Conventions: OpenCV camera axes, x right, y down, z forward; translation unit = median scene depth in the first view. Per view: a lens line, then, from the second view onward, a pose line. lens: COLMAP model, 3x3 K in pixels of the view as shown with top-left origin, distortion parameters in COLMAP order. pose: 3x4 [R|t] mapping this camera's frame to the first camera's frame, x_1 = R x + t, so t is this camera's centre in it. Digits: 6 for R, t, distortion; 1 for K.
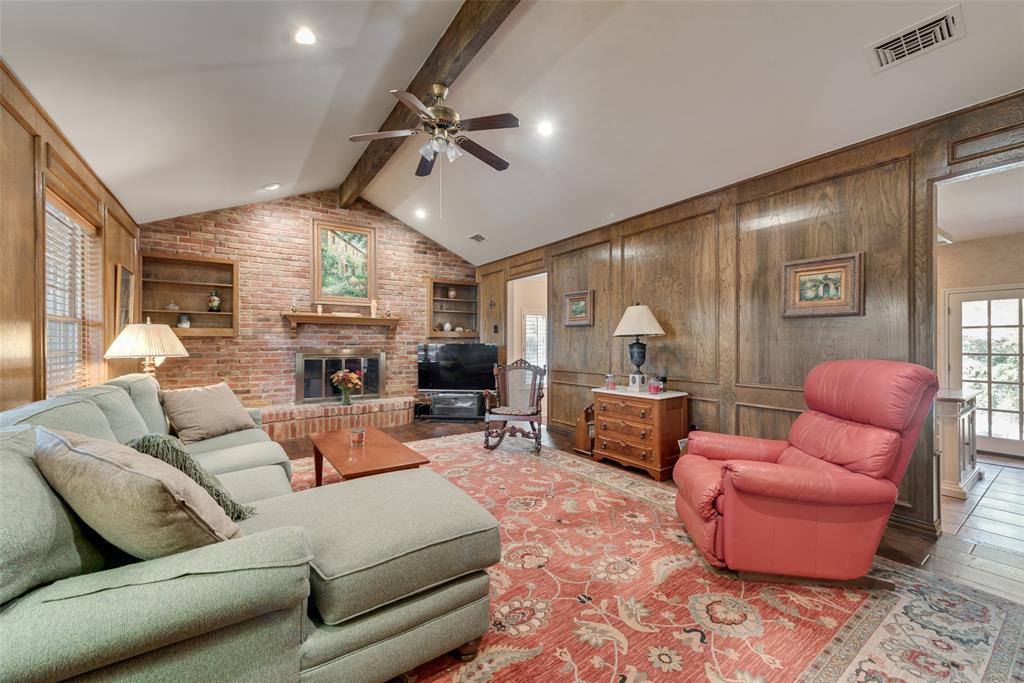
lens RADIAL K [[401.6, 0, 510.8], [0, 401.6, 342.3], [0, 0, 1]] dist [0.011065, -0.003510]
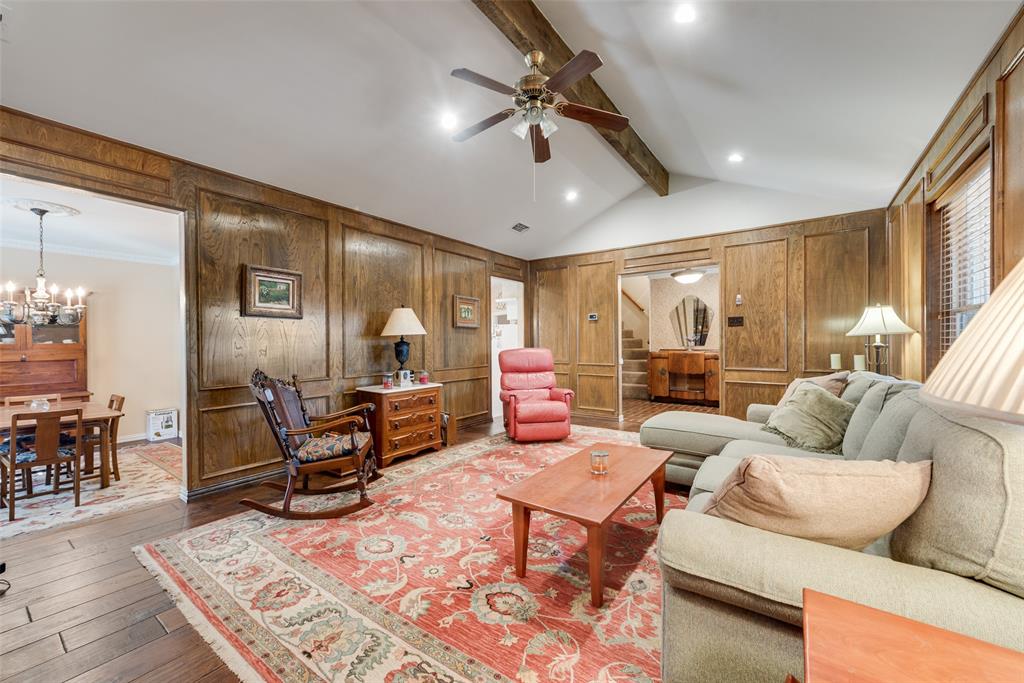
lens RADIAL K [[401.6, 0, 504.5], [0, 401.6, 342.9], [0, 0, 1]] dist [0.011065, -0.003510]
pose [[-0.330004, 0.002601, 0.943976, -0.578615], [0.006150, 0.999981, -0.000605, 0.005311], [-0.943960, 0.005606, -0.330013, 0.789508]]
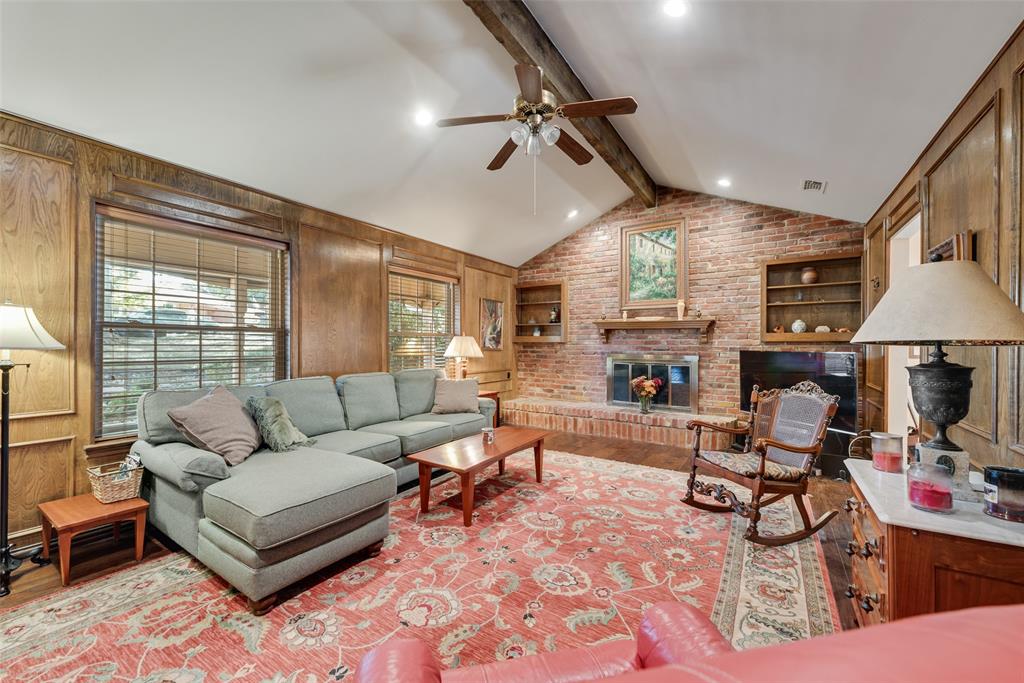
lens RADIAL K [[401.6, 0, 502.6], [0, 401.6, 343.2], [0, 0, 1]] dist [0.011065, -0.003510]
pose [[0.365958, 0.001537, -0.930630, 0.370825], [-0.001427, 0.999998, 0.001090, -0.011788], [0.930630, 0.000929, 0.365960, 0.350796]]
